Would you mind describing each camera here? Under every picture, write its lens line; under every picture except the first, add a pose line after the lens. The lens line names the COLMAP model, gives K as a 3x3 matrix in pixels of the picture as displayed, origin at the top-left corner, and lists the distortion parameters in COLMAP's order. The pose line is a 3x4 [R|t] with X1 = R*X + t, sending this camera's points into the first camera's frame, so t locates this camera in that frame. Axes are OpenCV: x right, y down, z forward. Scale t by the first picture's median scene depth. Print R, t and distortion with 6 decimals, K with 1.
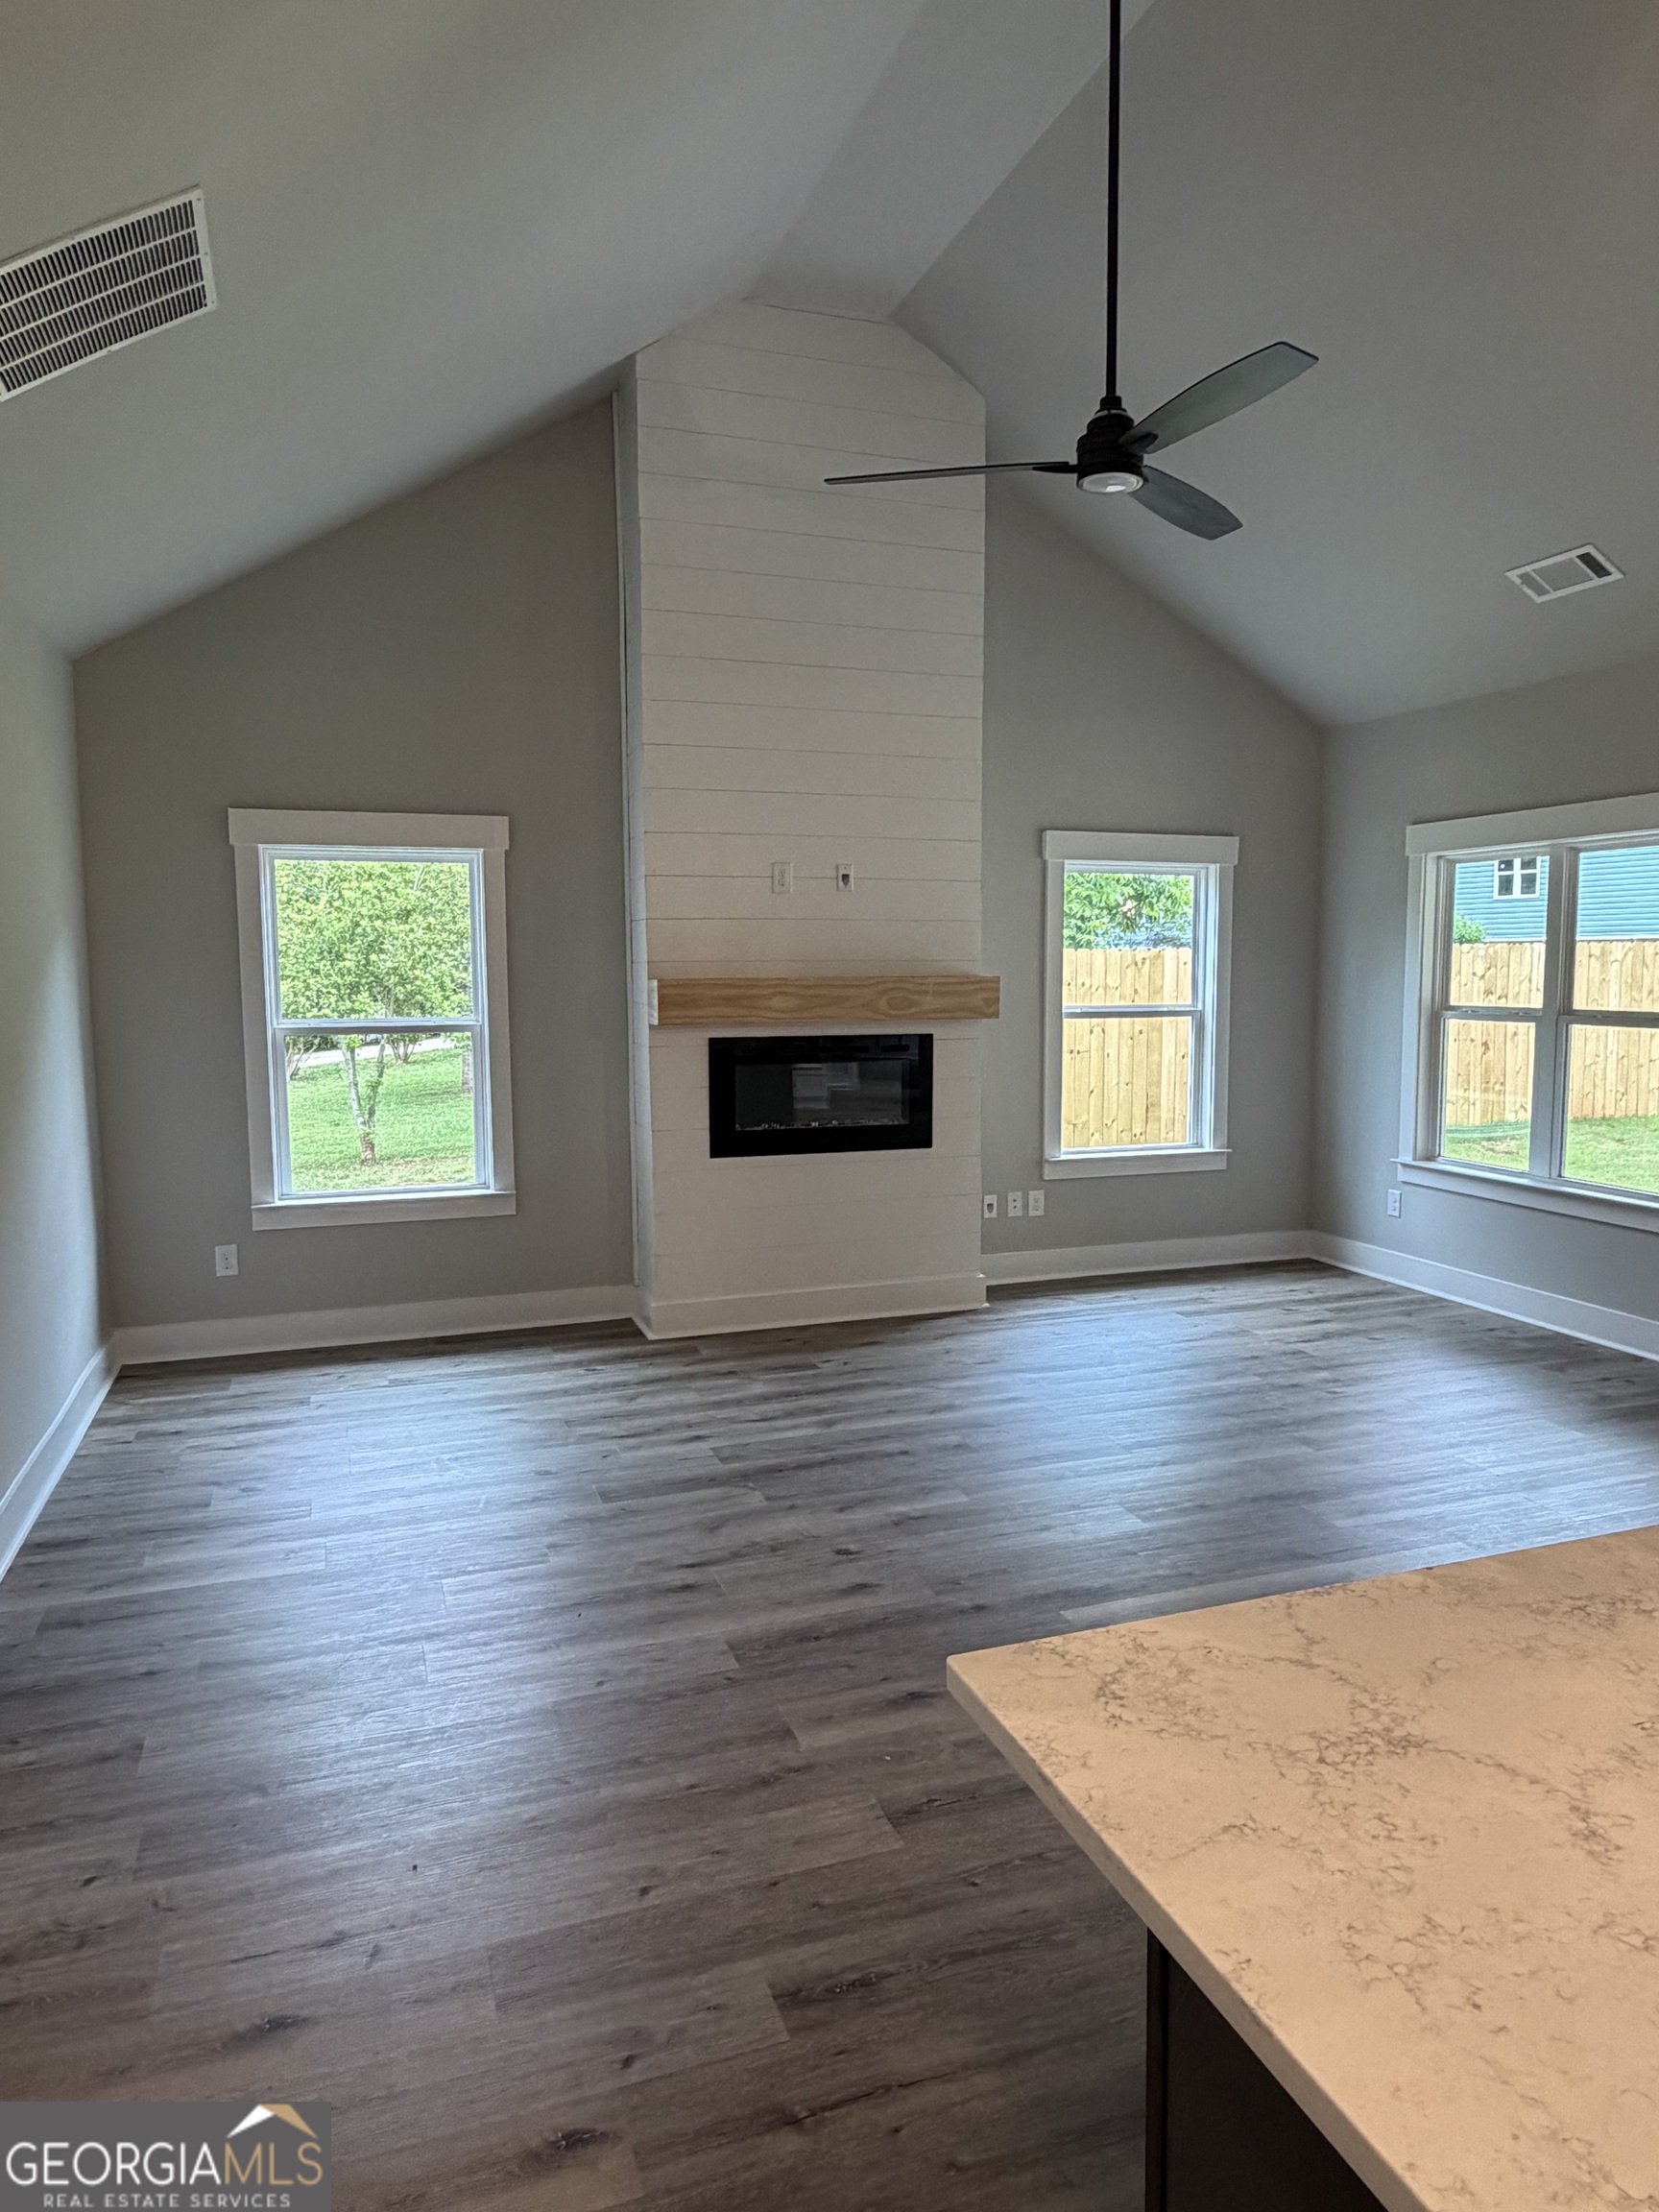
lens RADIAL K [[1401.8, 0, 816.0], [0, 1401.8, 1126.3], [0, 0, 1]] dist [-0.002991, 0.002489]
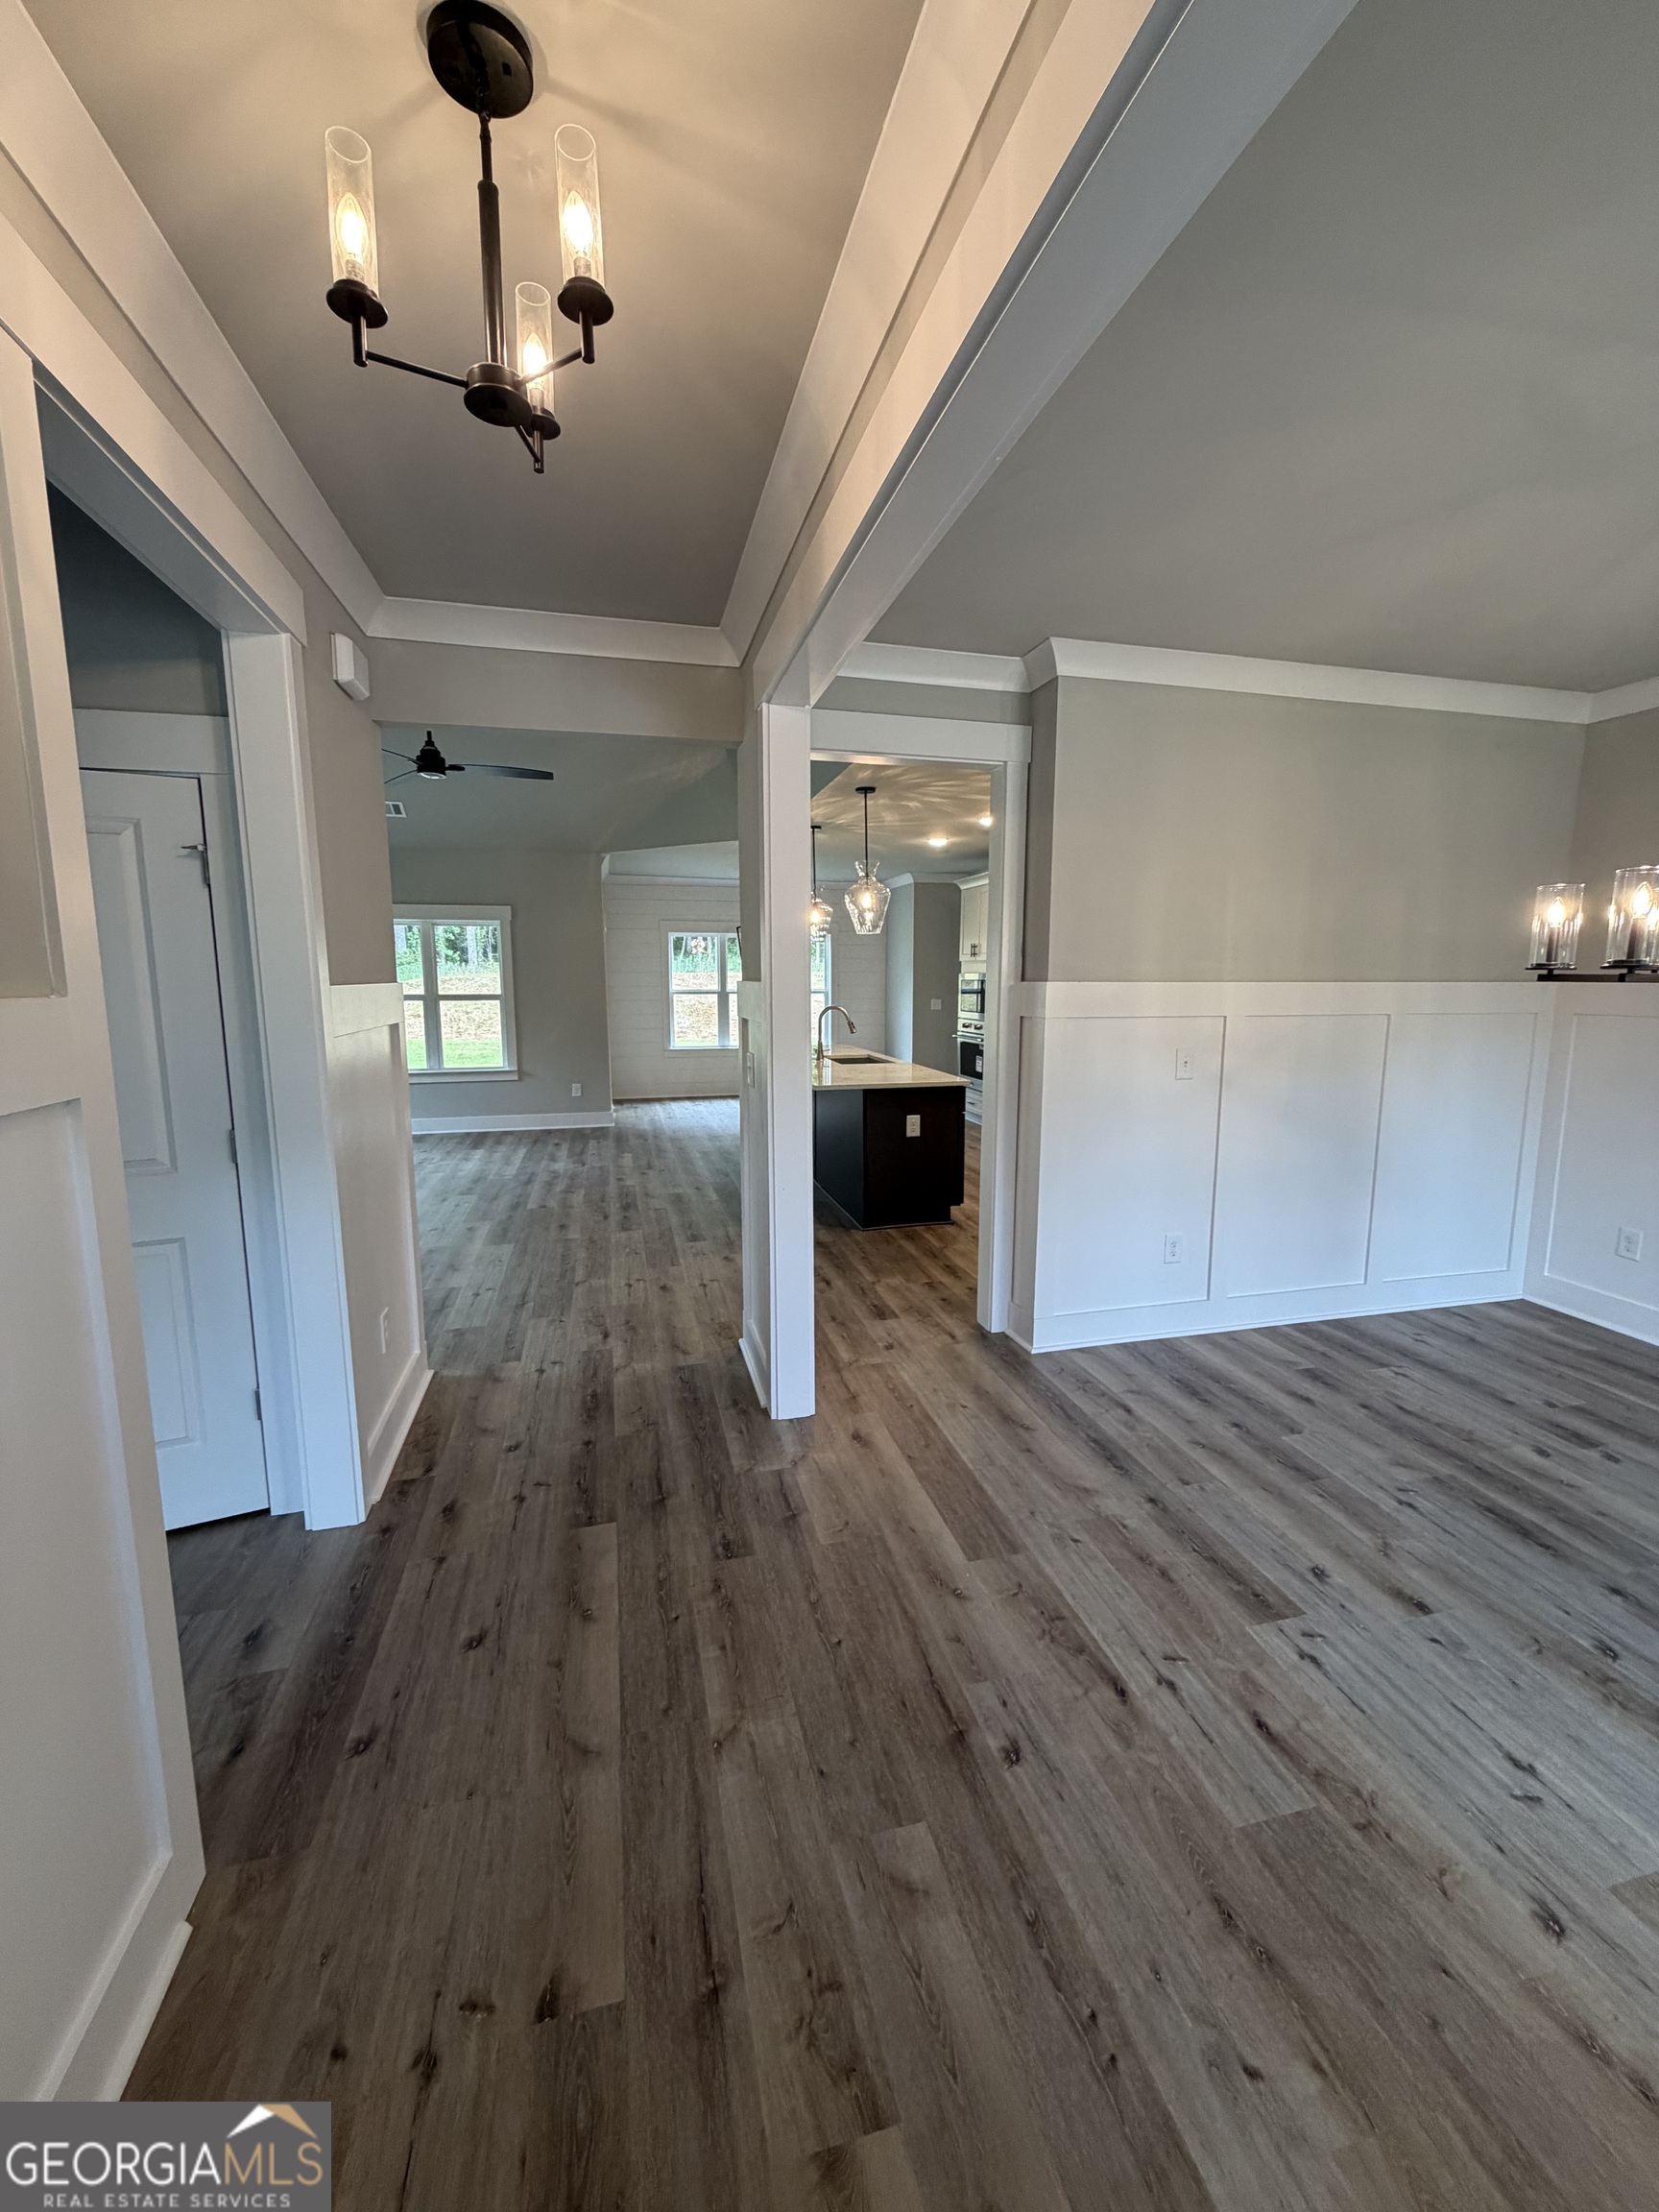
lens RADIAL K [[880.9, 0, 832.3], [0, 880.9, 1105.9], [0, 0, 1]] dist [0.001088, 0.000218]
pose [[0.083240, -0.136973, 0.987071, -0.863466], [0.112461, 0.985472, 0.127267, -0.002416], [-0.990163, 0.100413, 0.097435, 0.129077]]
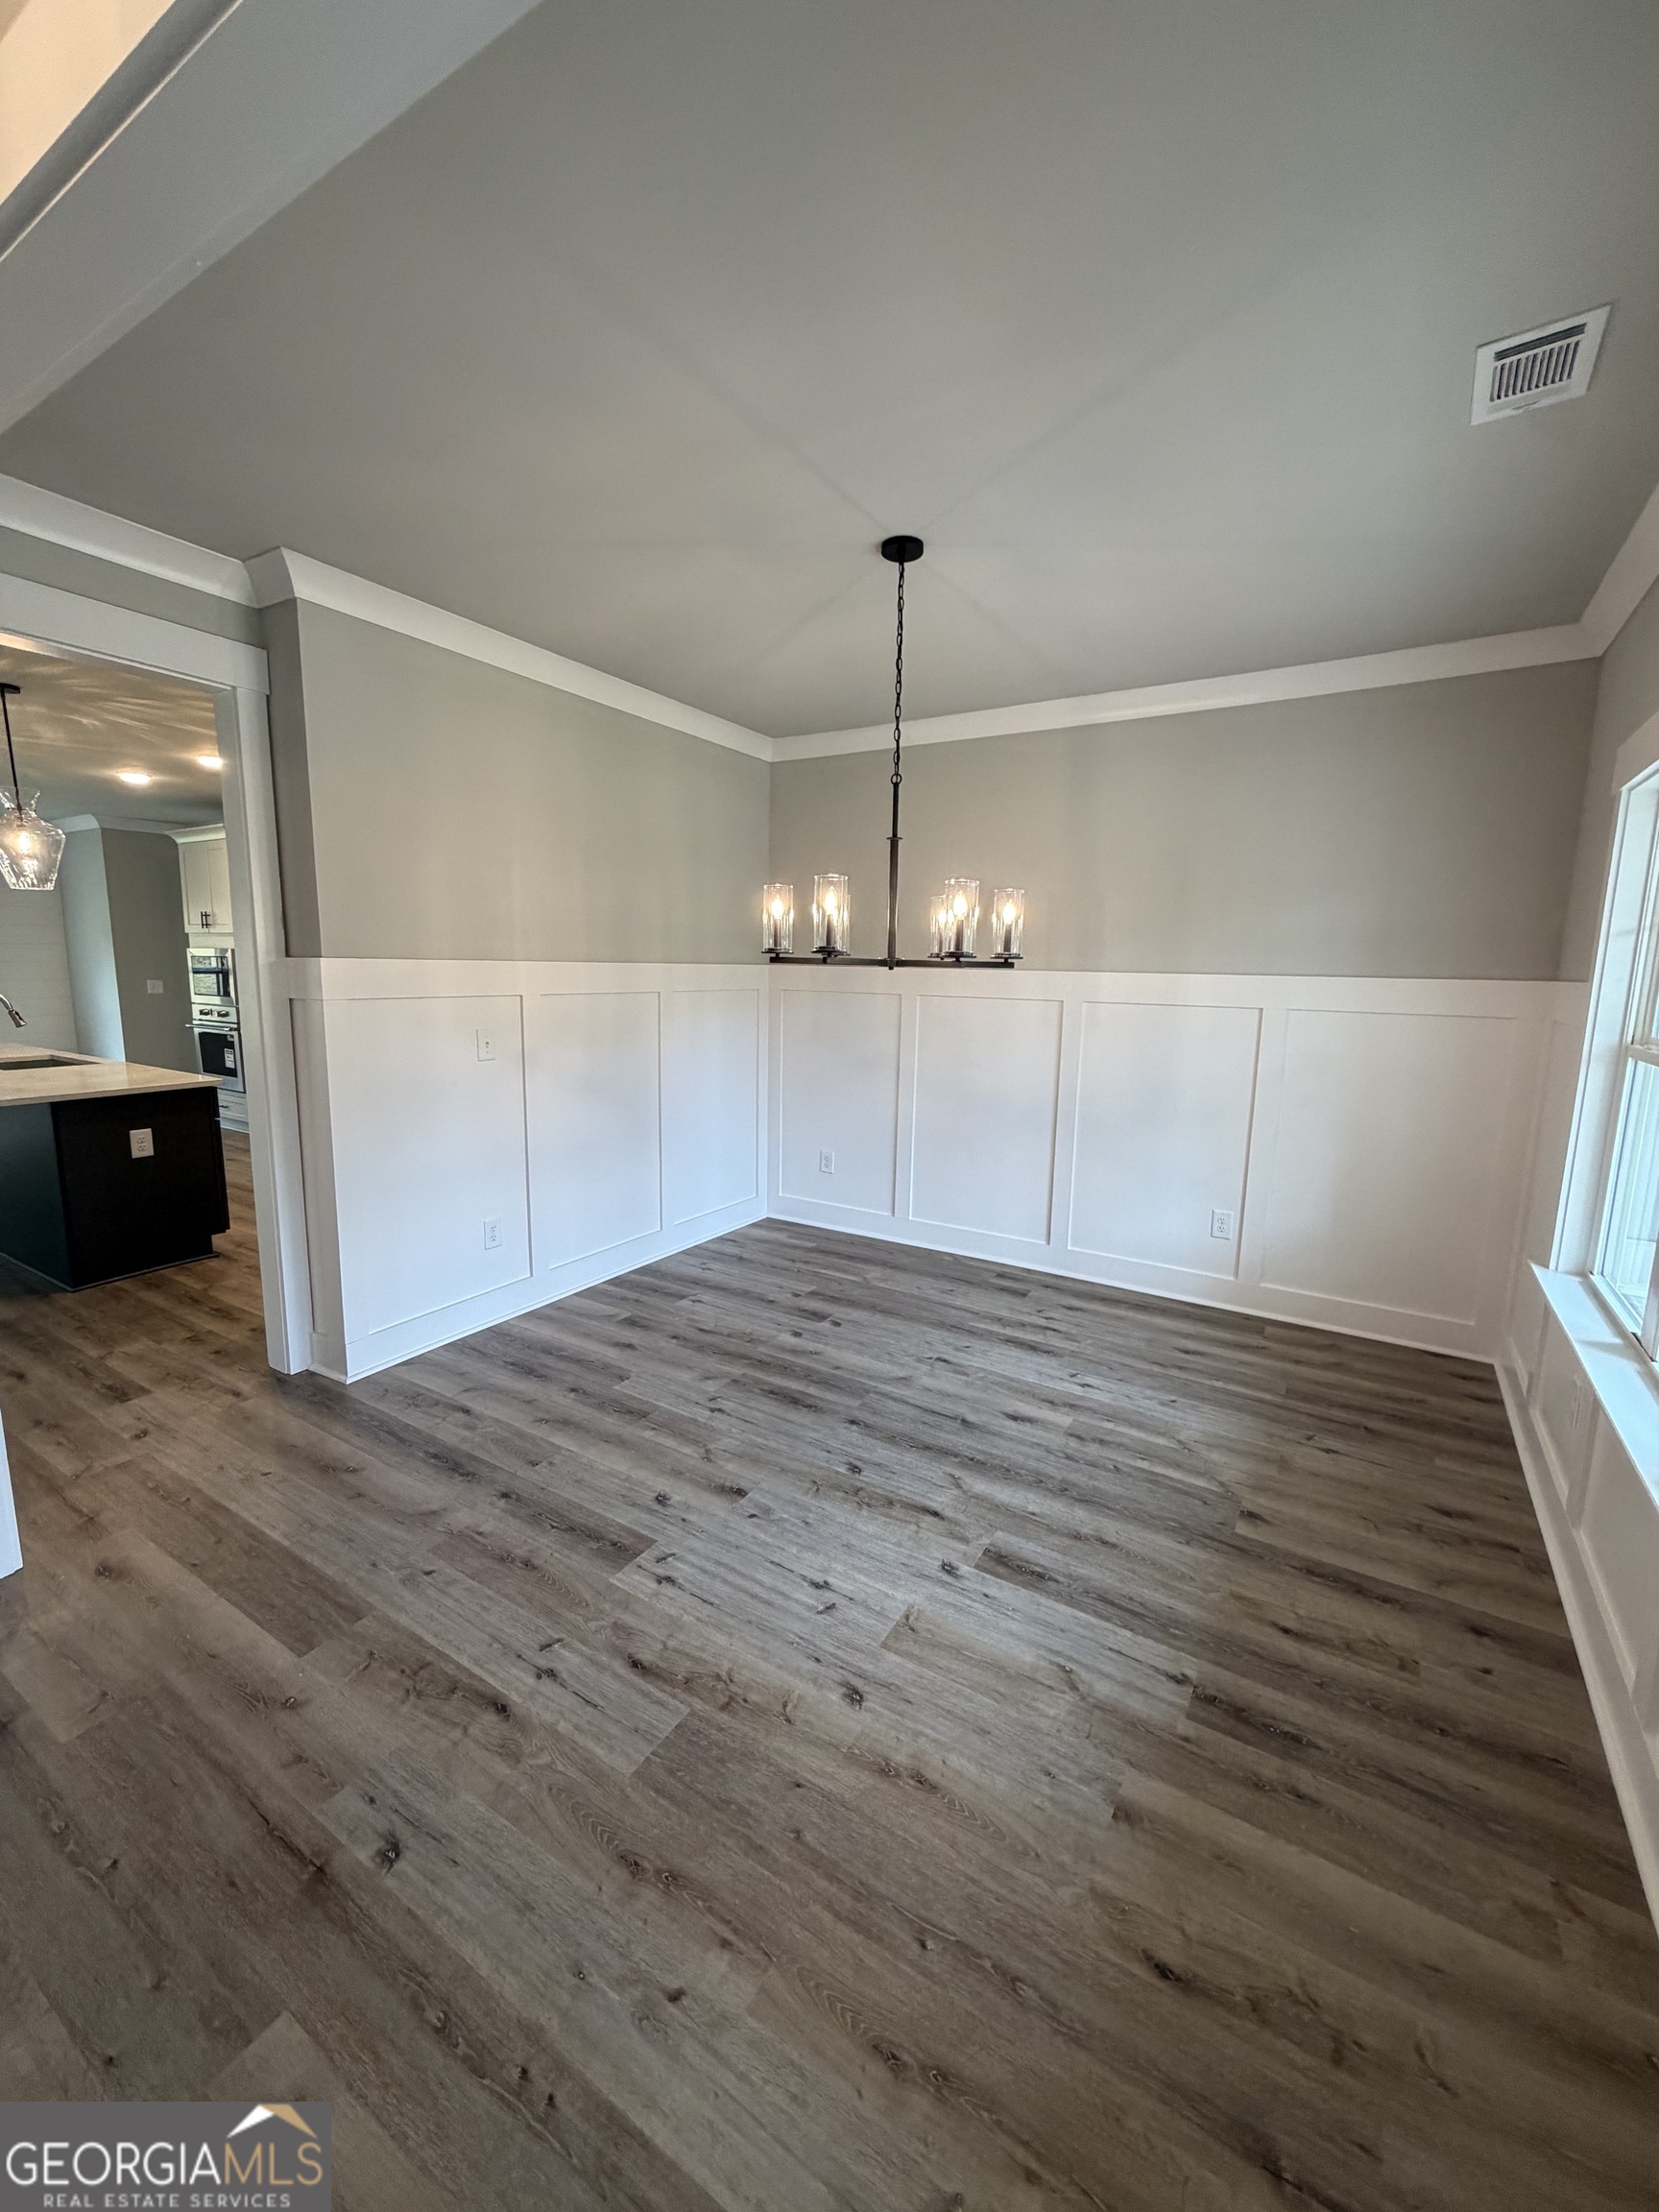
lens RADIAL K [[880.9, 0, 829.0], [0, 880.9, 1100.2], [0, 0, 1]] dist [0.001088, 0.000218]
pose [[-0.632755, -0.121185, 0.764810, -0.846037], [0.077176, 0.972891, 0.218006, -0.001800], [-0.770496, 0.196970, -0.606249, 0.133921]]
